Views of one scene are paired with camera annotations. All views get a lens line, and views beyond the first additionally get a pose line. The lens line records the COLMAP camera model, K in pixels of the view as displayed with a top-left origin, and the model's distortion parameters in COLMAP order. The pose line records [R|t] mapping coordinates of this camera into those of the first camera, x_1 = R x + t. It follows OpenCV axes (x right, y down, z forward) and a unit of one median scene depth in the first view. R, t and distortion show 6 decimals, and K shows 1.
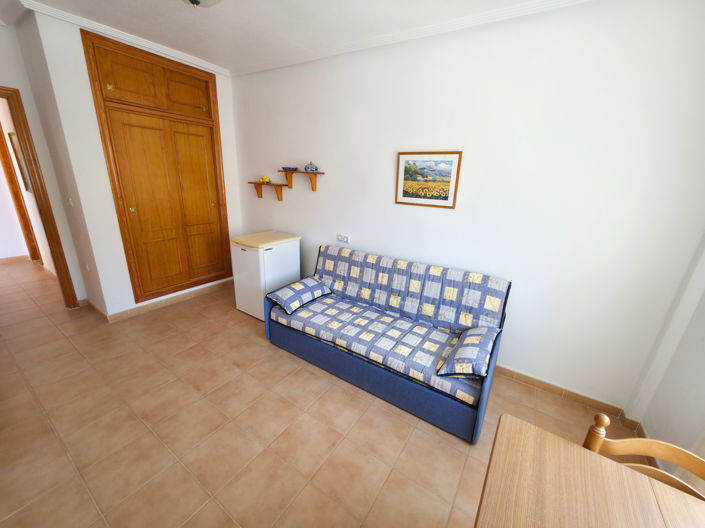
lens RADIAL K [[281.4, 0, 353.9], [0, 281.4, 266.9], [0, 0, 1]] dist [0.000484, -0.000045]
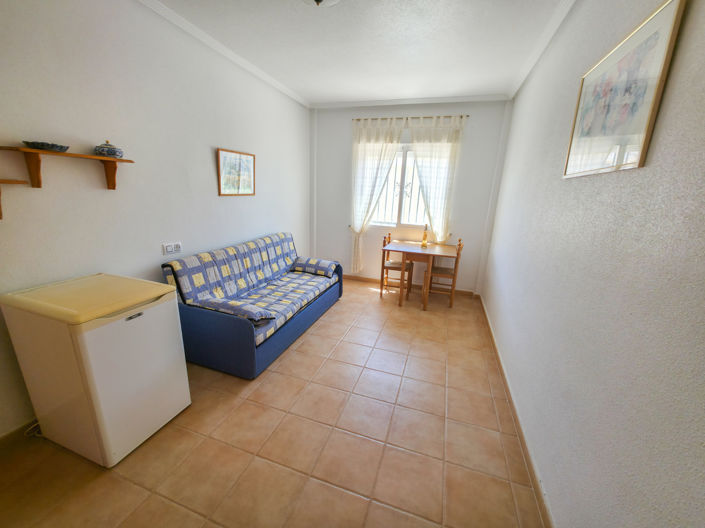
lens RADIAL K [[281.4, 0, 353.9], [0, 281.4, 266.9], [0, 0, 1]] dist [0.000484, -0.000045]
pose [[-0.259804, -0.312106, 0.913834, -1.169446], [0.242810, 0.894812, 0.374640, -0.293685], [-0.934636, 0.319221, -0.156693, 0.878873]]
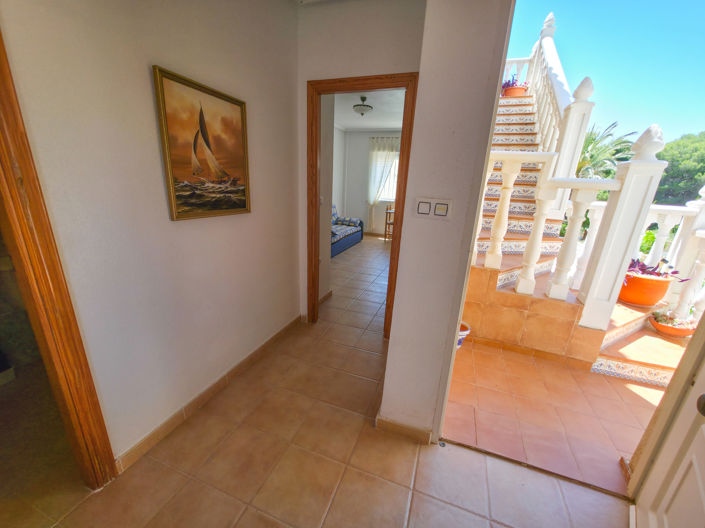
lens RADIAL K [[281.4, 0, 353.9], [0, 281.4, 266.9], [0, 0, 1]] dist [0.000484, -0.000045]
pose [[-0.225670, -0.346626, 0.910452, -2.463293], [0.244473, 0.884506, 0.397344, -0.477158], [-0.943030, 0.312249, -0.114866, 1.257697]]
